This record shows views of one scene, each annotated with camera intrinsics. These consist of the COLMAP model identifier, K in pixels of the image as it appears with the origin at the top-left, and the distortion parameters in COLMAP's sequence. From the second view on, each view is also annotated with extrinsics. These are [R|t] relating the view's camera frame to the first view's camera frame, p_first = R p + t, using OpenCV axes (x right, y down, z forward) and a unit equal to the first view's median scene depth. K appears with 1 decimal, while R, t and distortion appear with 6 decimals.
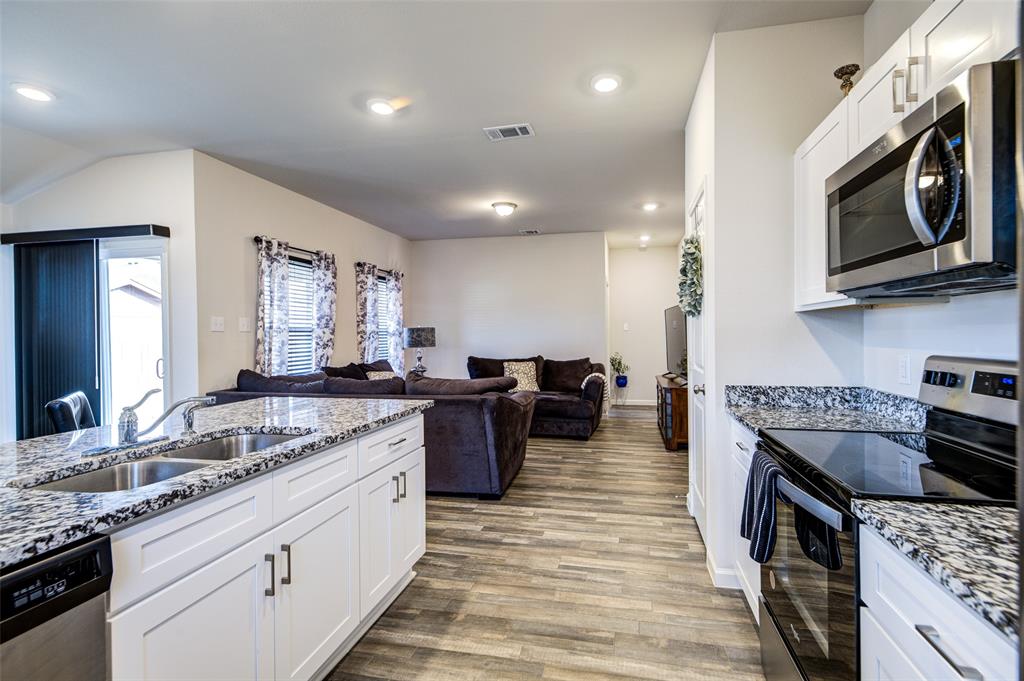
lens RADIAL K [[460.3, 0, 512.0], [0, 460.3, 340.5], [0, 0, 1]] dist [-0.000637, -0.000081]
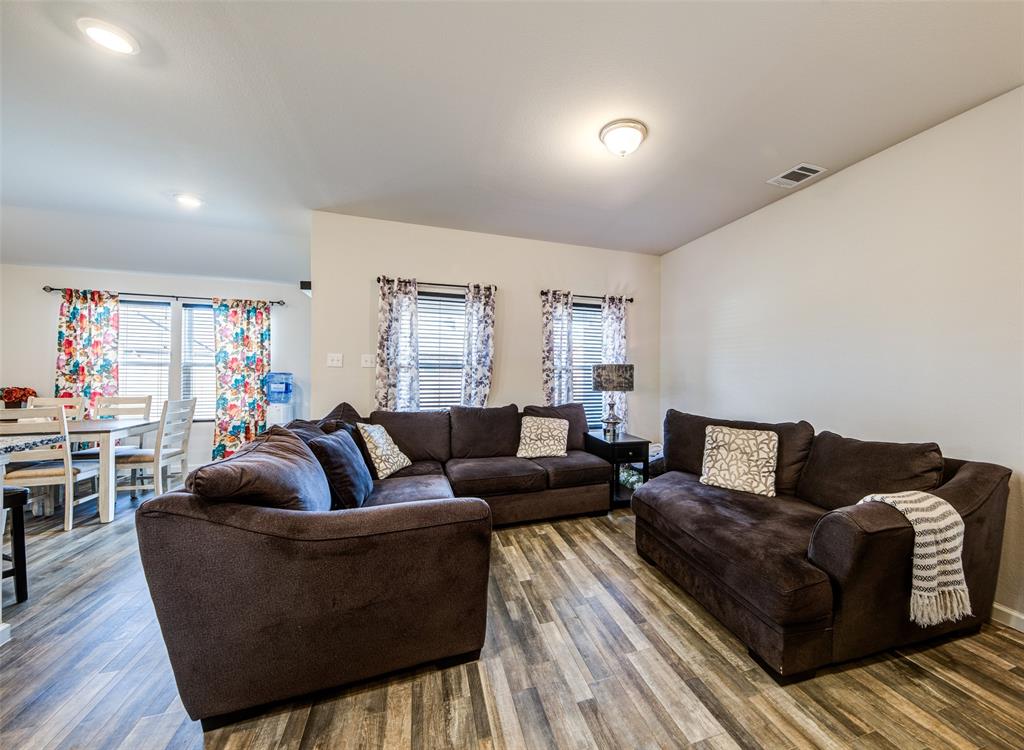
lens RADIAL K [[377.0, 0, 549.8], [0, 377.0, 366.3], [0, 0, 1]] dist [0.028609, -0.000002]
pose [[0.545142, -0.000127, -0.838344, 0.277638], [-0.027960, 0.999441, -0.018333, -0.011759], [0.837878, 0.033434, 0.544833, 0.611231]]
